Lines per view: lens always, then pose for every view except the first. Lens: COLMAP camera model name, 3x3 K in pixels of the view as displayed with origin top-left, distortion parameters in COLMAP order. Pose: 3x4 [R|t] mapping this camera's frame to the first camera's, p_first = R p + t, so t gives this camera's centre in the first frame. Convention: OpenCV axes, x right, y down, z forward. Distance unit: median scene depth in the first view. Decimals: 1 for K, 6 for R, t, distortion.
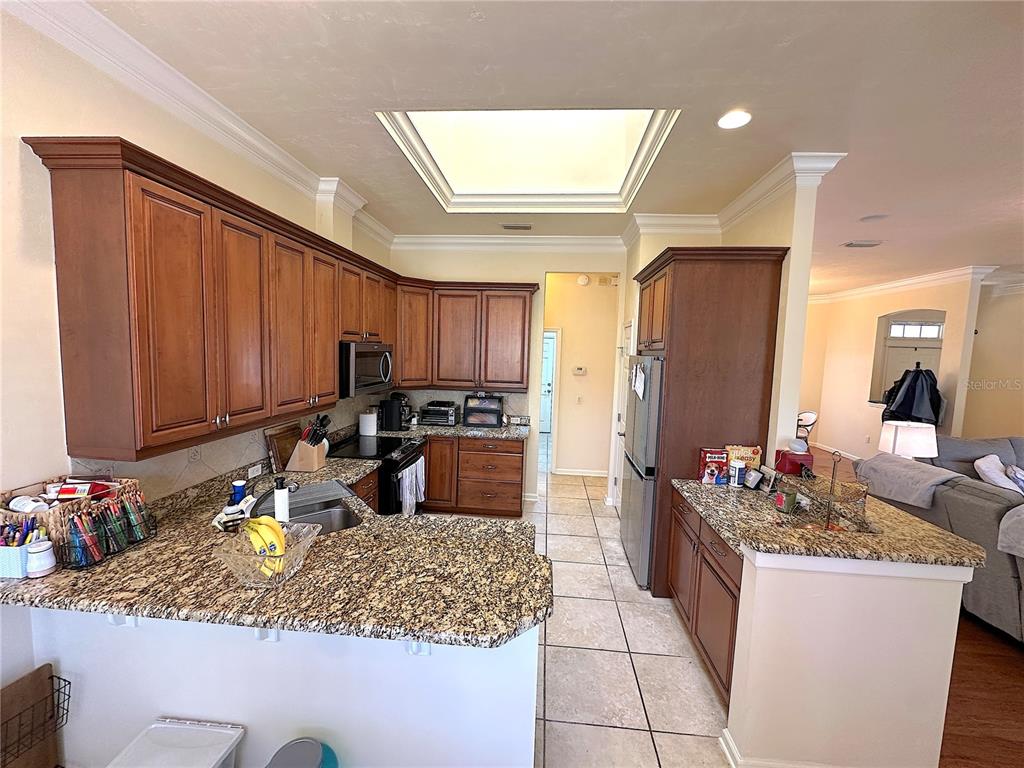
lens RADIAL K [[409.2, 0, 511.9], [0, 409.2, 382.1], [0, 0, 1]] dist [-0.002174, -0.000281]
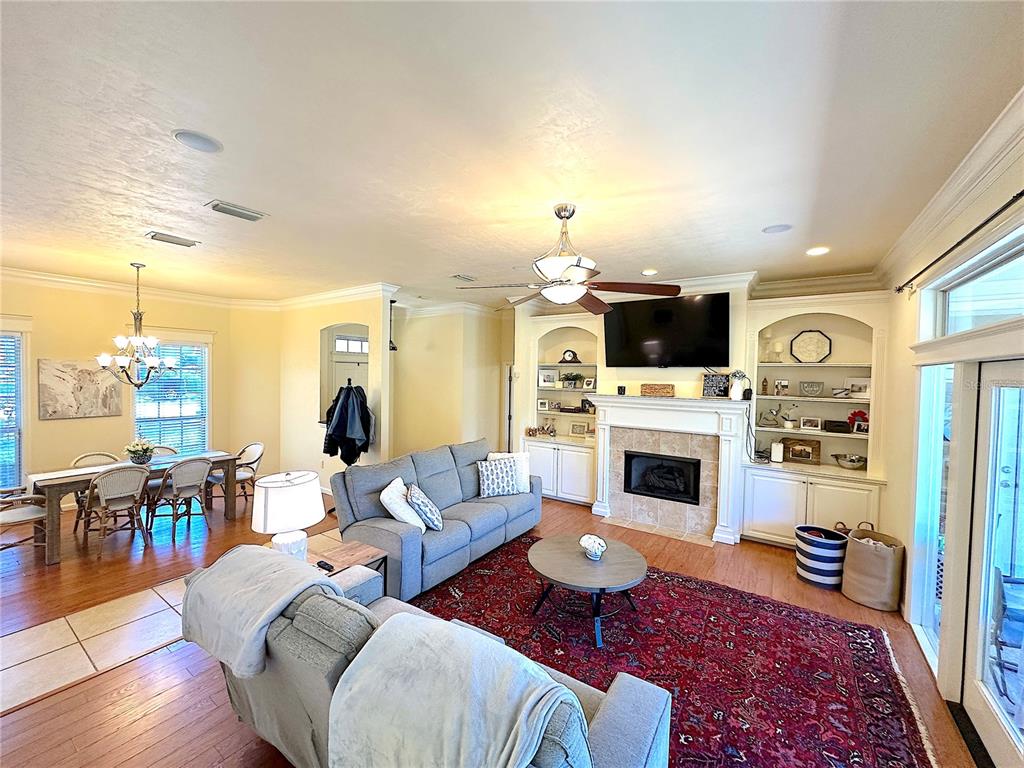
lens RADIAL K [[409.2, 0, 514.9], [0, 409.2, 383.6], [0, 0, 1]] dist [-0.002174, -0.000281]
pose [[0.482083, -0.044385, 0.875000, 0.484356], [0.072038, 0.997342, 0.010901, -0.027655], [-0.873159, 0.057778, 0.483999, 0.291633]]
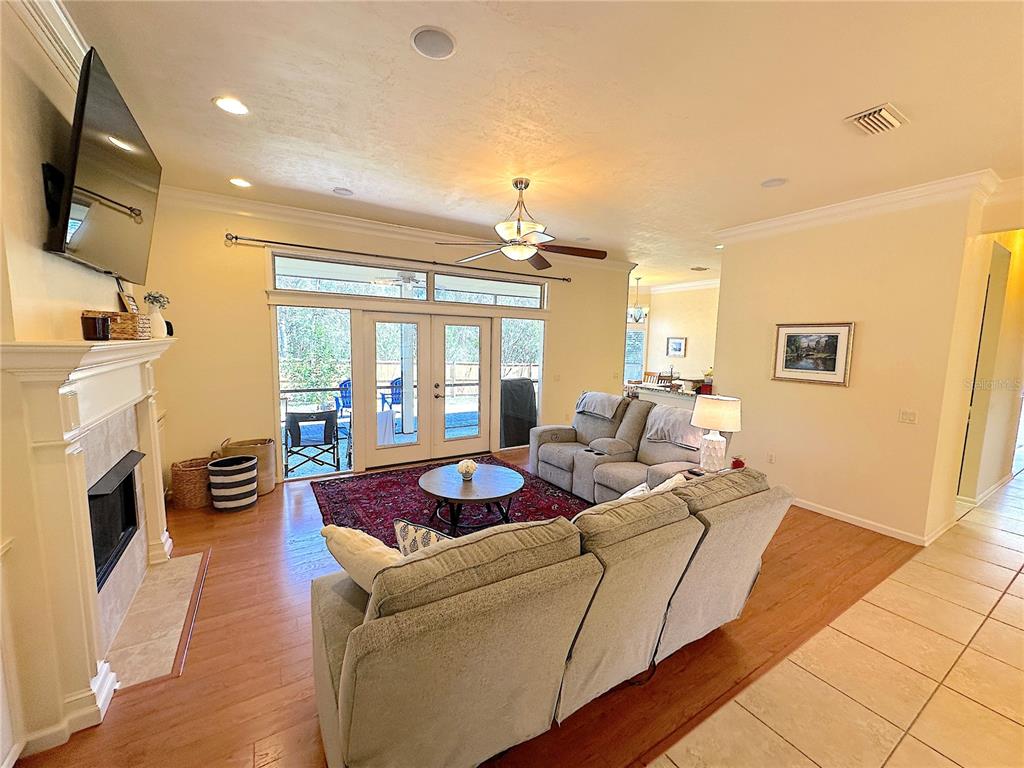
lens RADIAL K [[409.2, 0, 511.6], [0, 409.2, 385.9], [0, 0, 1]] dist [-0.002174, -0.000281]
pose [[-0.793623, 0.019755, -0.608089, 1.640374], [-0.096617, 0.982698, 0.158020, -0.020602], [0.600689, 0.184160, -0.777983, 1.225852]]
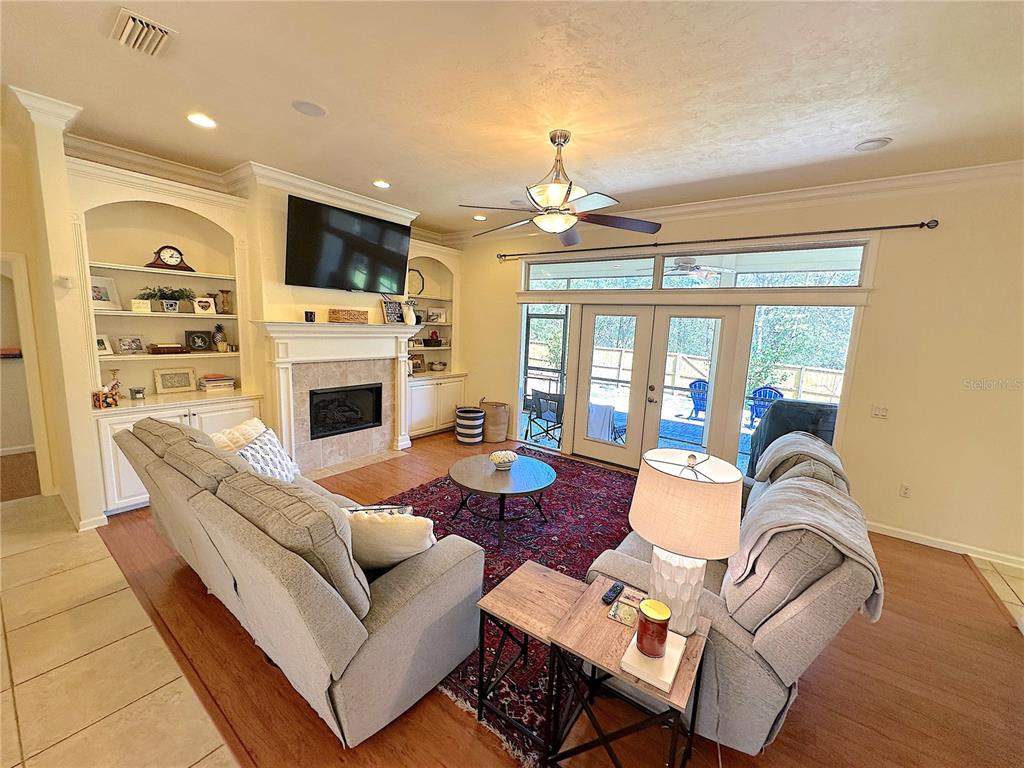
lens RADIAL K [[409.2, 0, 512.3], [0, 409.2, 384.2], [0, 0, 1]] dist [-0.002174, -0.000281]
pose [[-0.850520, -0.144834, 0.505608, 0.781907], [-0.025958, 0.971724, 0.234689, -0.056045], [-0.525302, 0.186483, -0.830230, 1.197992]]
